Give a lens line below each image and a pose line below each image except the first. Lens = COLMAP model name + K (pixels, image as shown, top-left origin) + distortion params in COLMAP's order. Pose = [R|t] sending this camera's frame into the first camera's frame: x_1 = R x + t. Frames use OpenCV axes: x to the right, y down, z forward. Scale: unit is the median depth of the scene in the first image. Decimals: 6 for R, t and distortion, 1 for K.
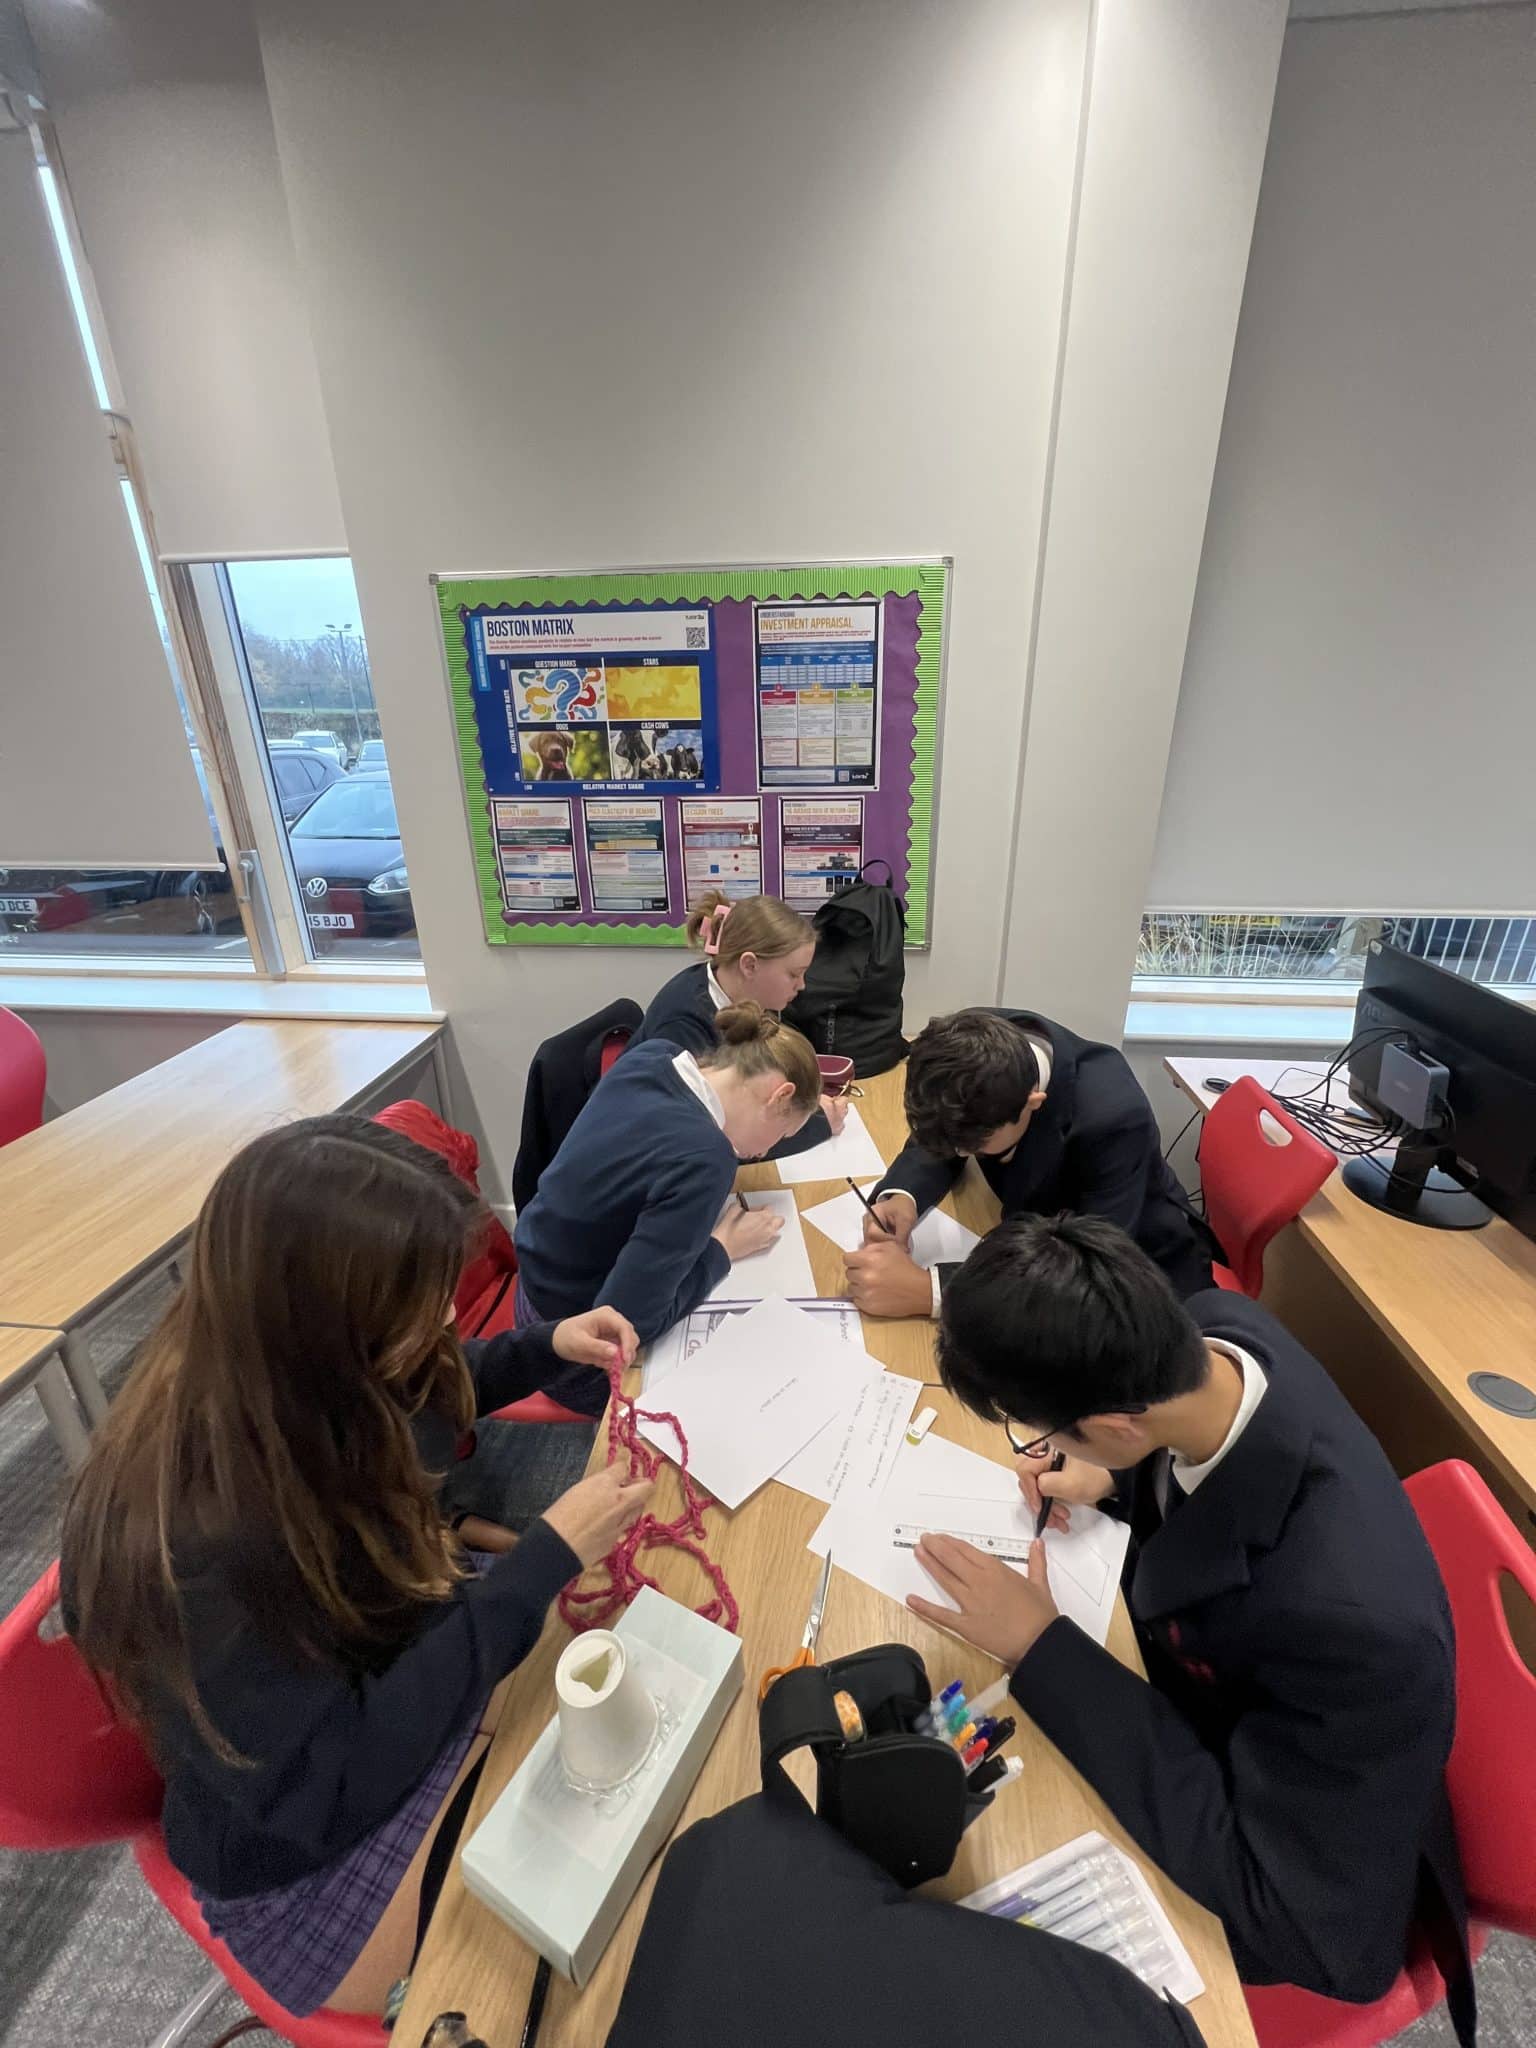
lens RADIAL K [[815.9, 0, 775.1], [0, 815.9, 1012.2], [0, 0, 1]] dist [-0.002119, 0.000230]
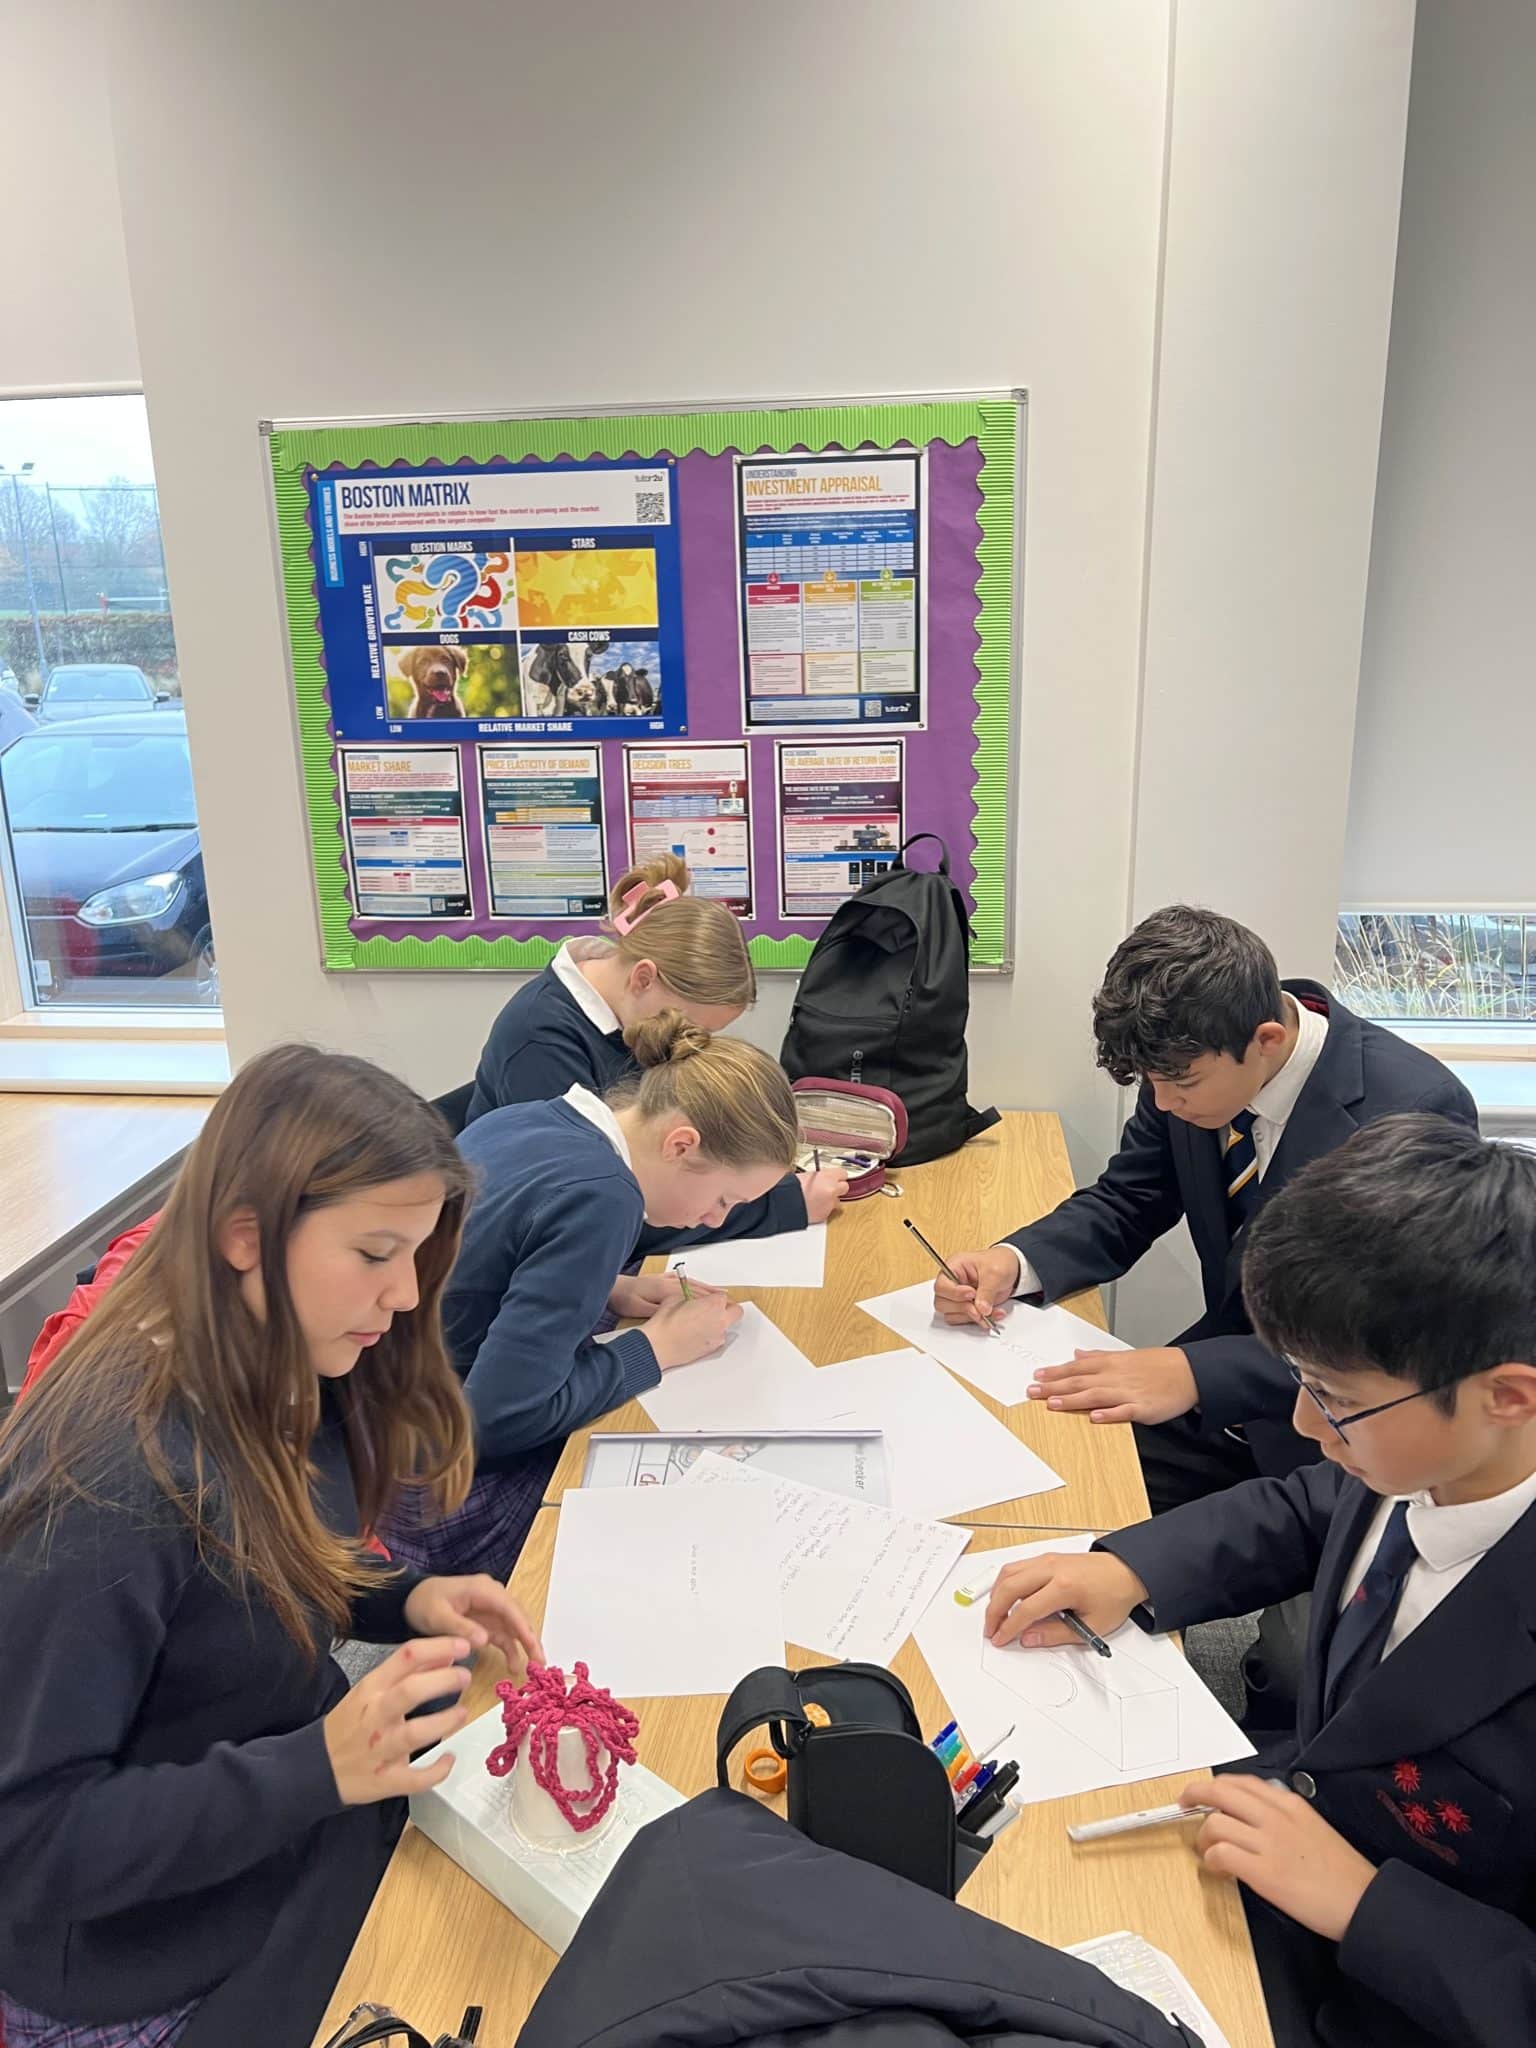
lens RADIAL K [[1562.9, 0, 759.5], [0, 1562.9, 1032.9], [0, 0, 1]] dist [0.130756, -0.343295]
pose [[0.999665, -0.004043, -0.025559, 0.023518], [0.001728, 0.995946, -0.089934, 0.087070], [0.025819, 0.089860, 0.995620, -0.247982]]
